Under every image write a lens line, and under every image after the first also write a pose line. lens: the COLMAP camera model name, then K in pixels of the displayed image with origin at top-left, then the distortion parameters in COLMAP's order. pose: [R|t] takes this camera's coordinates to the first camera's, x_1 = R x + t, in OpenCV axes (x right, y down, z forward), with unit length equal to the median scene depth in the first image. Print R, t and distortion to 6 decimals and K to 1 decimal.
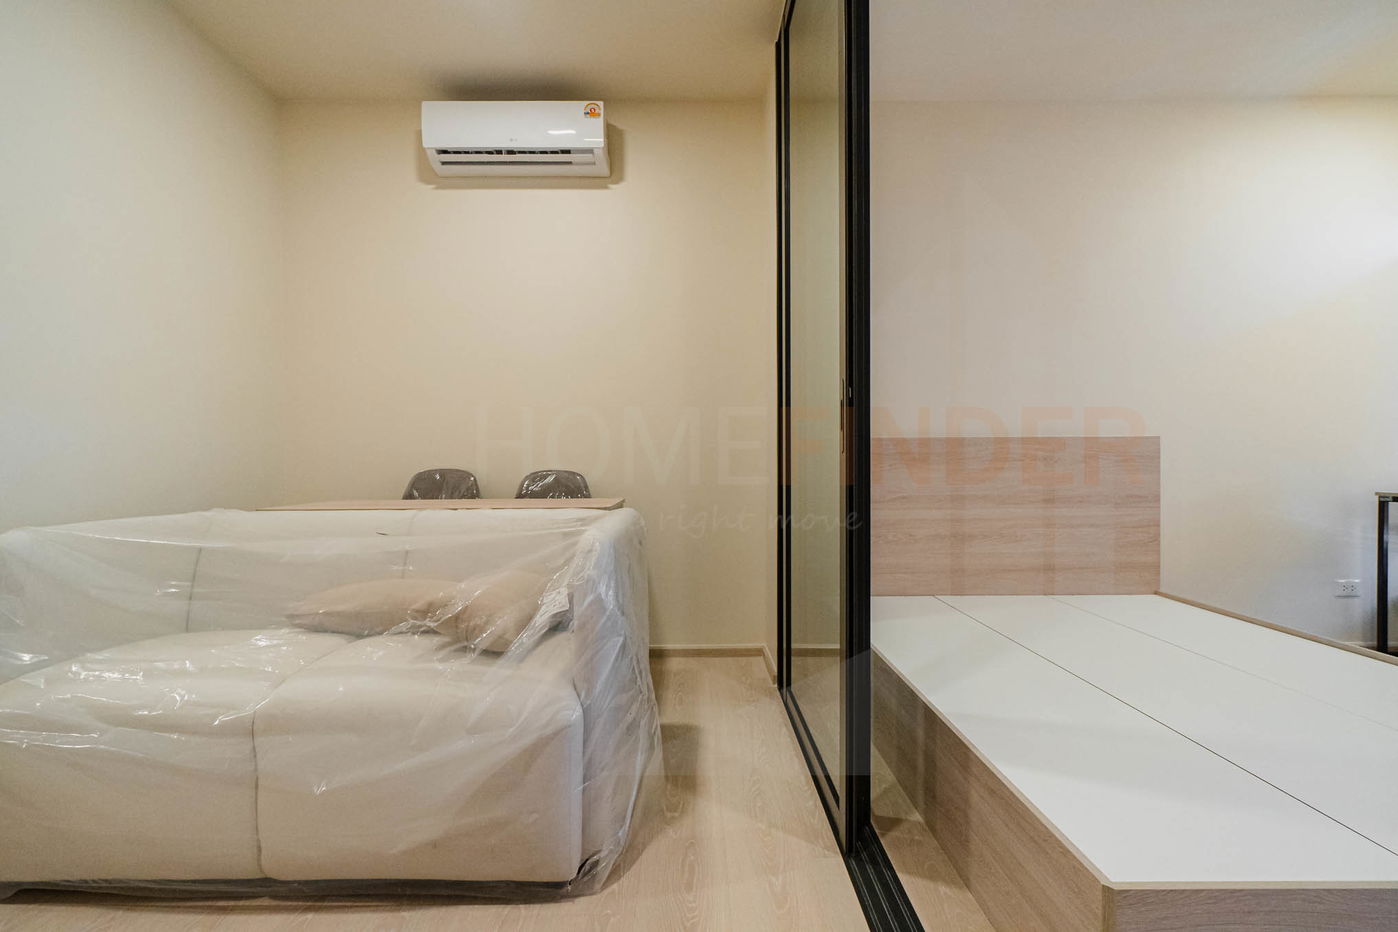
lens RADIAL K [[642.5, 0, 696.0], [0, 642.5, 468.3], [0, 0, 1]] dist [0.010776, -0.000578]
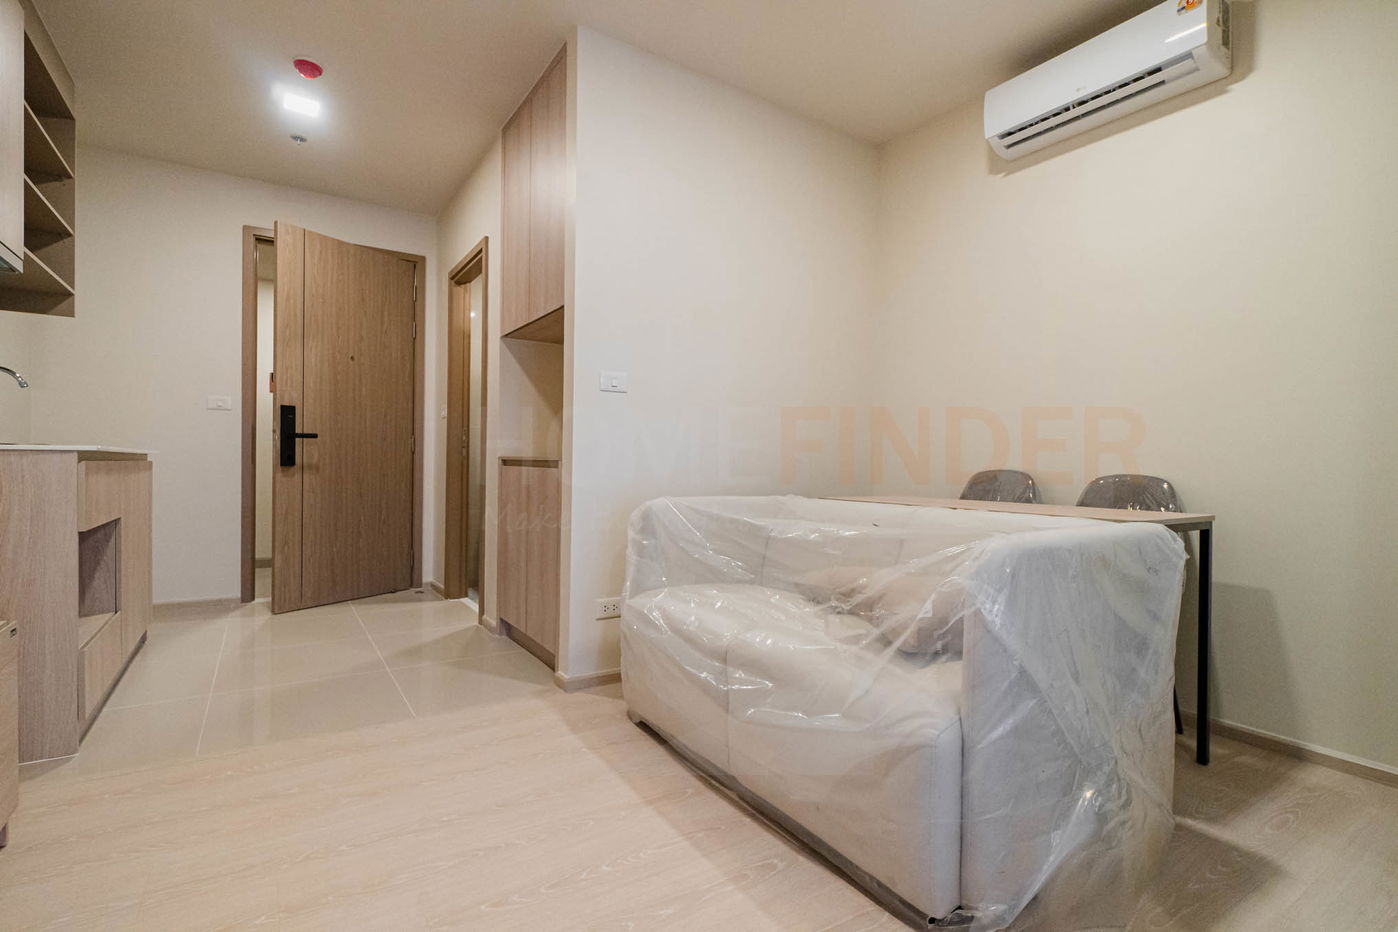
lens RADIAL K [[660.1, 0, 694.5], [0, 660.1, 468.7], [0, 0, 1]] dist [-0.001734, 0.000000]
pose [[0.545021, 0.018802, -0.838211, 0.172988], [-0.029794, 0.999551, 0.003049, 0.009733], [0.837893, 0.023312, 0.545337, 0.095582]]
